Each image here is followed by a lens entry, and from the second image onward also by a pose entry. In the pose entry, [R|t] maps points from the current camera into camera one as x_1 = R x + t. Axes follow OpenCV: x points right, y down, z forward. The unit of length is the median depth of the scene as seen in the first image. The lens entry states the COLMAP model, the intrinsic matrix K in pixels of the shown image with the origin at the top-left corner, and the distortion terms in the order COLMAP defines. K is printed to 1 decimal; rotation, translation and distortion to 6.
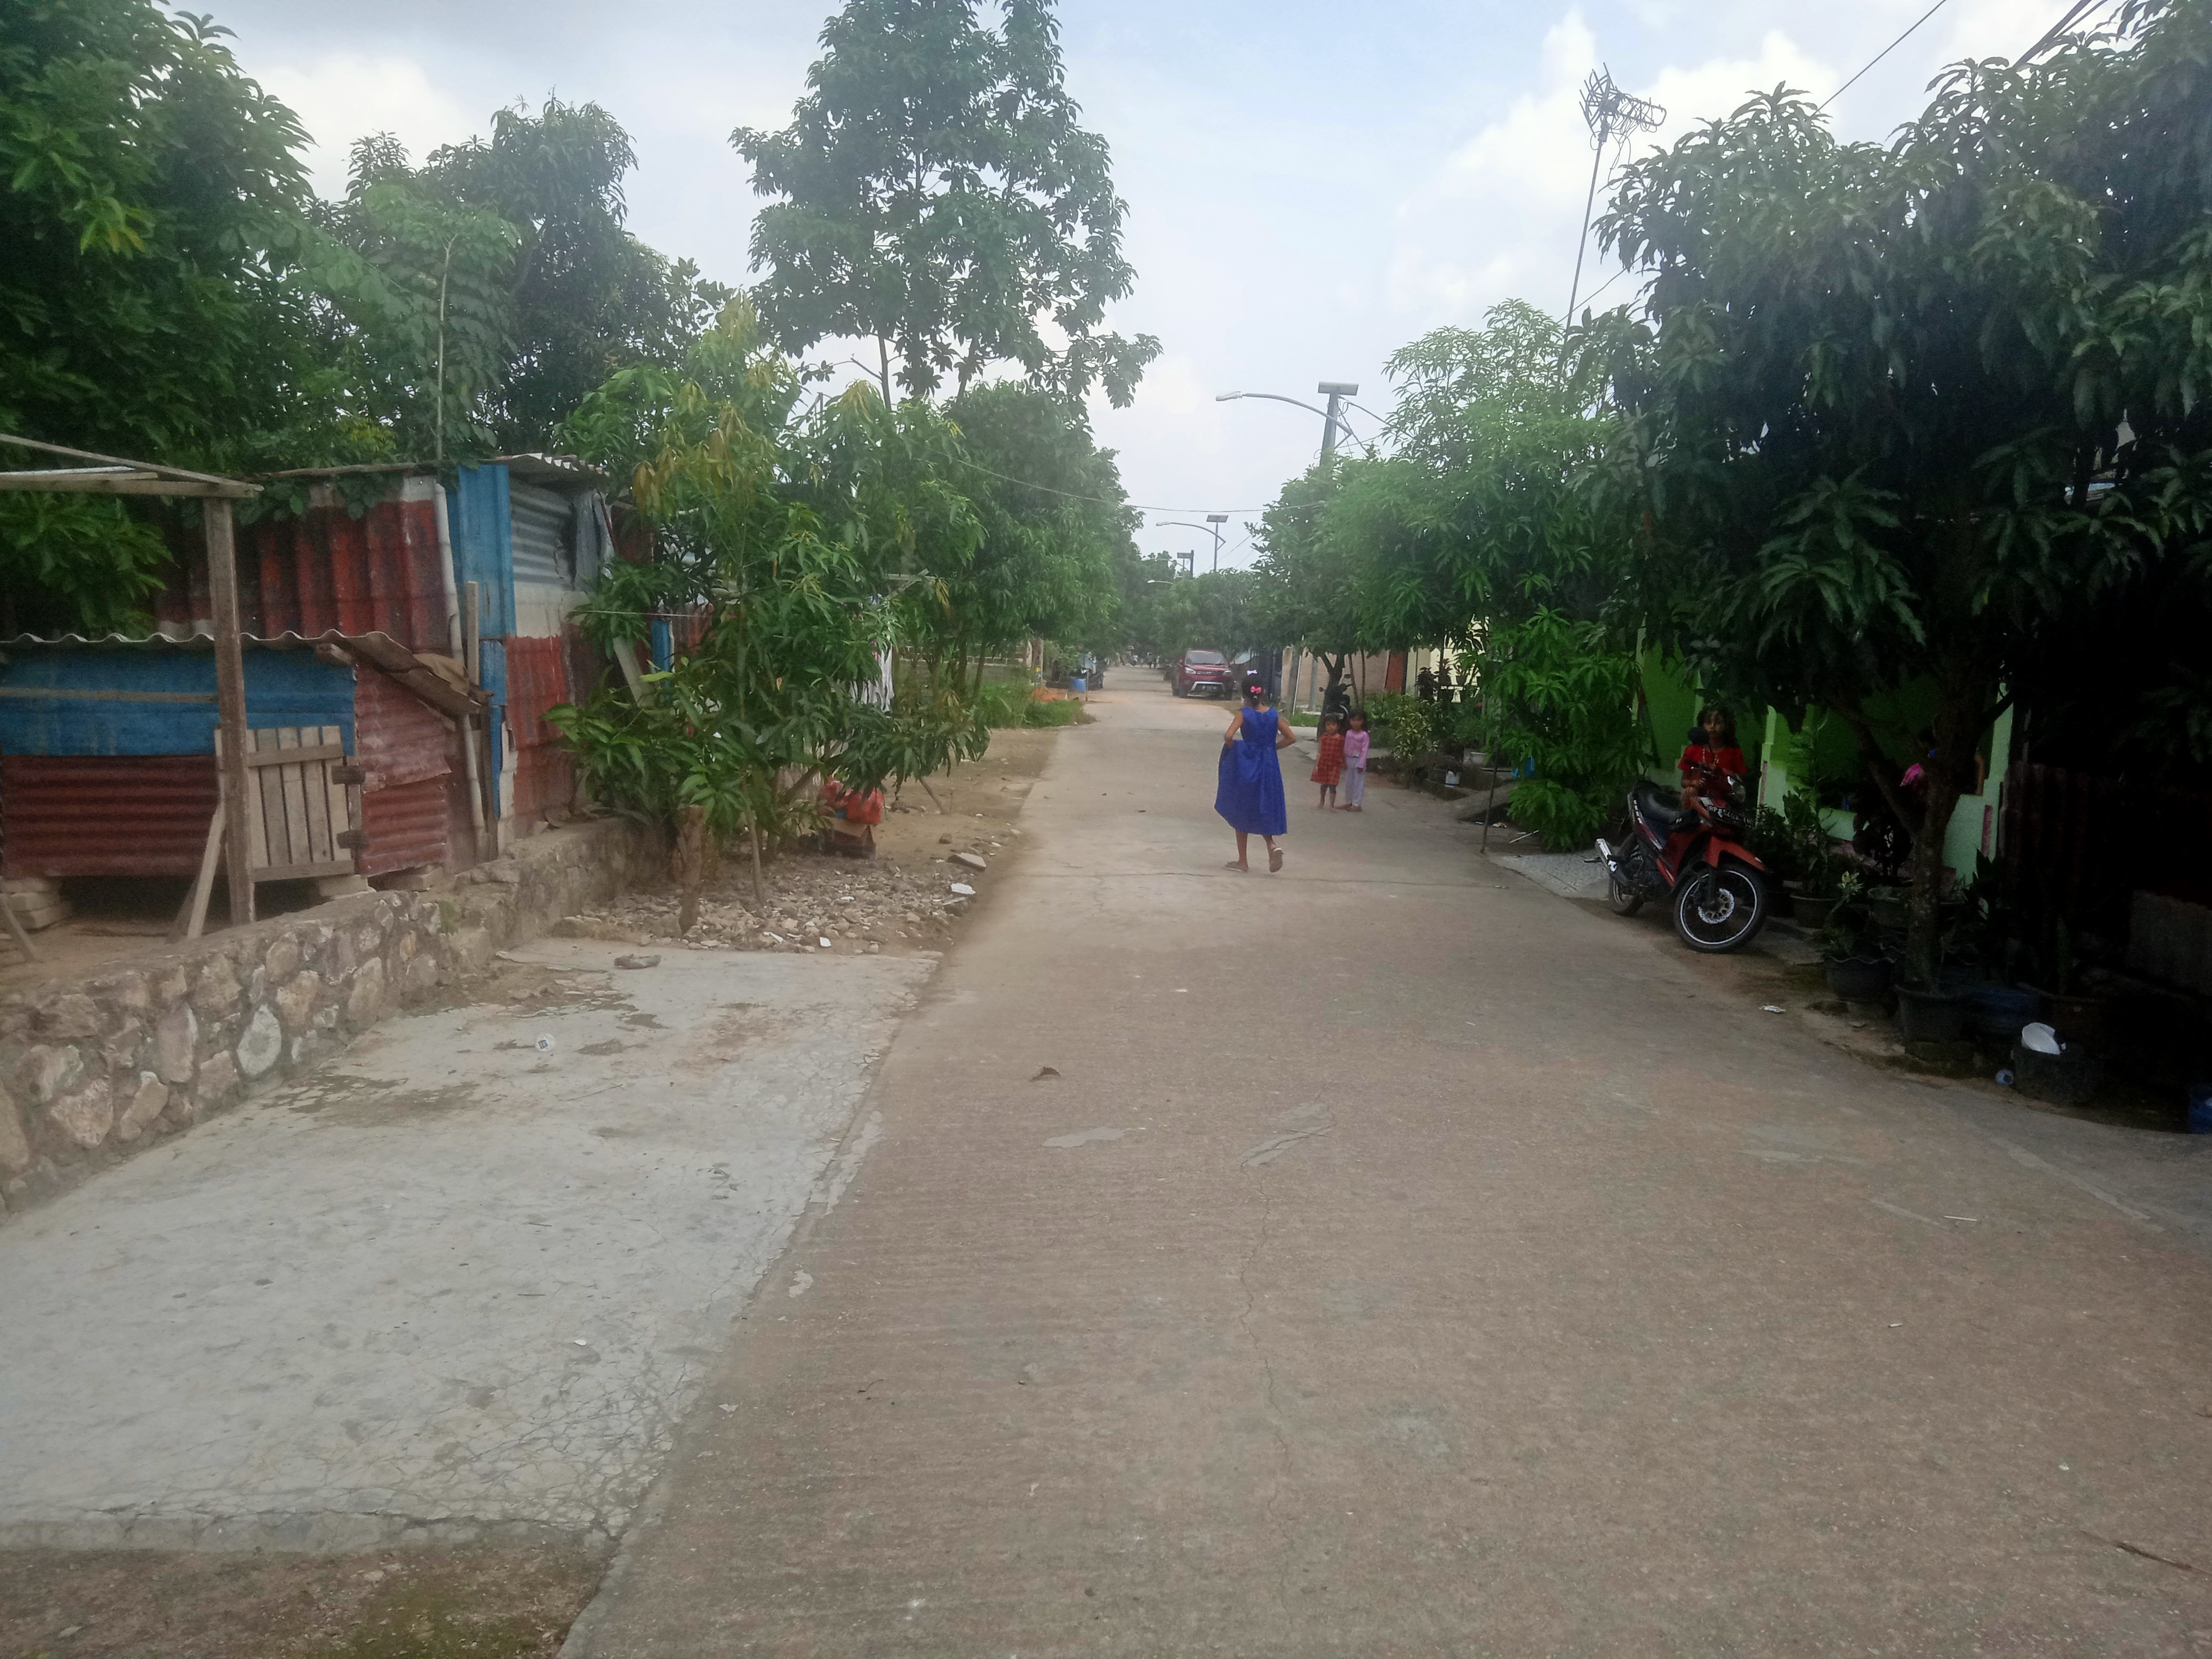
lens RADIAL K [[1686.8, 0, 1104.9], [0, 1686.8, 810.1], [0, 0, 1]] dist [0.023984, 0.001109]
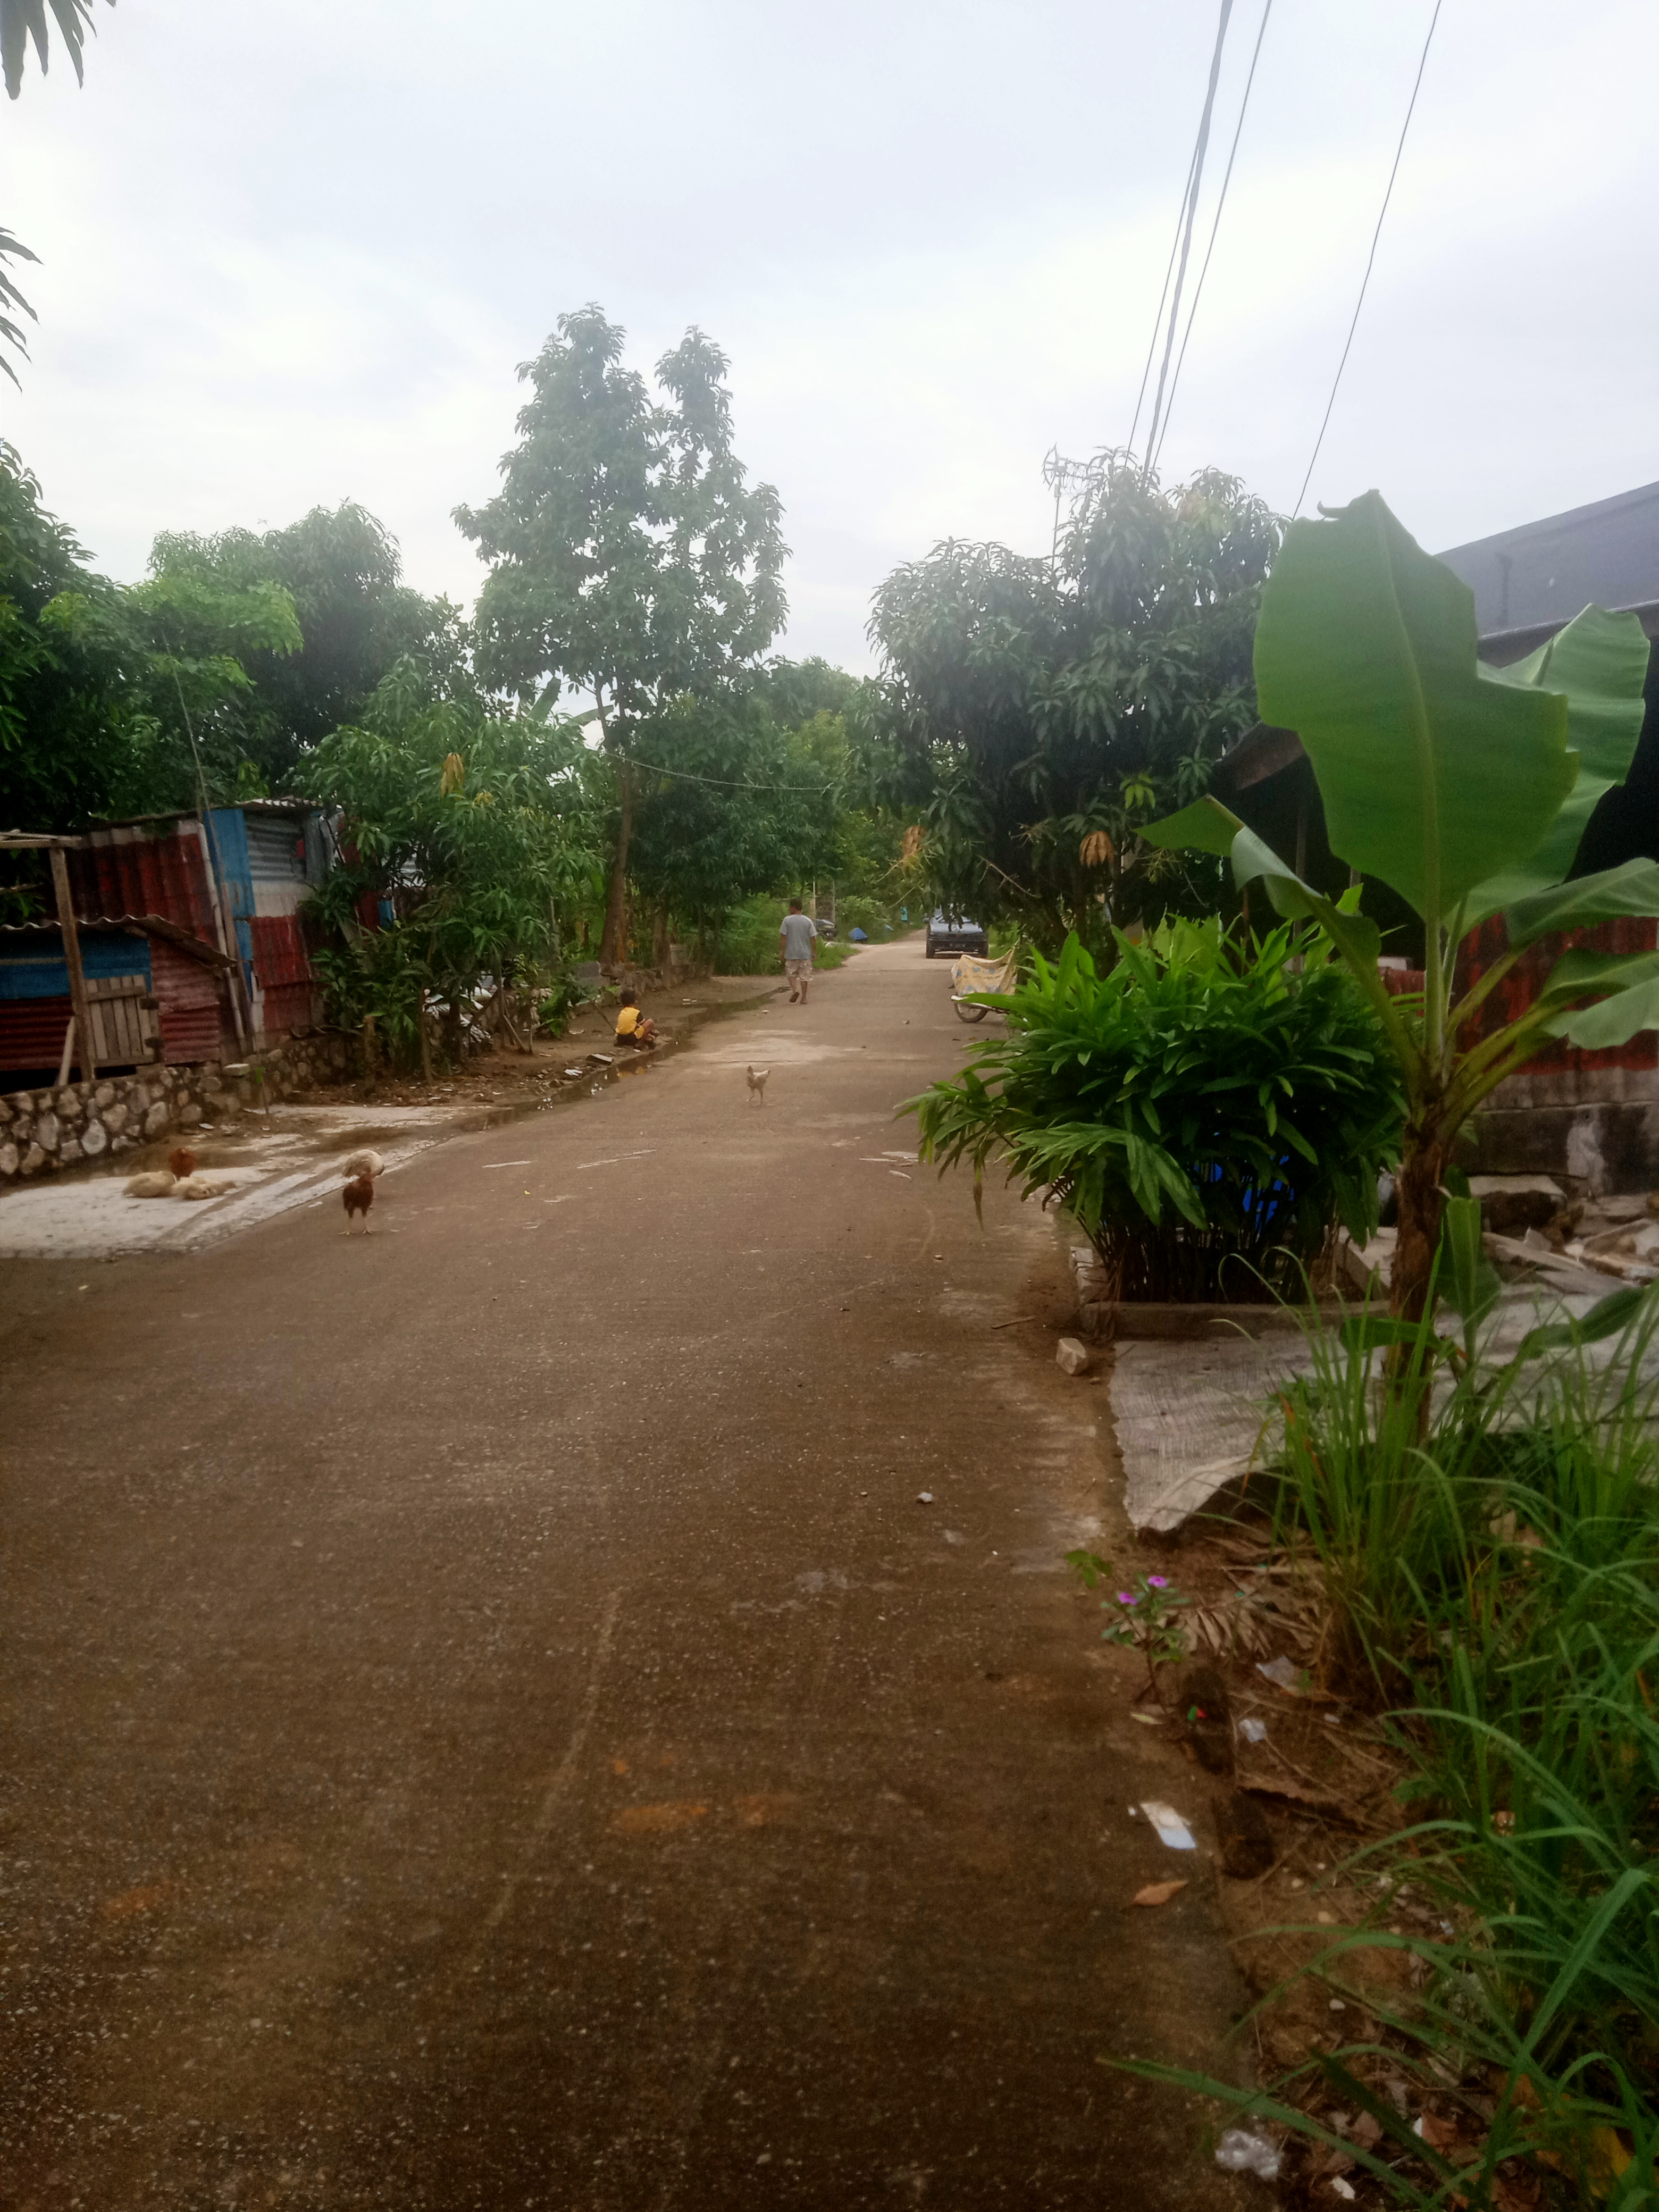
lens RADIAL K [[1686.8, 0, 832.9], [0, 1686.8, 1122.3], [0, 0, 1]] dist [0.023984, 0.001109]
pose [[0.994045, -0.046193, -0.098693, 0.377605], [0.049123, 0.998415, 0.027465, 0.081836], [0.097268, -0.032150, 0.994739, -0.591668]]
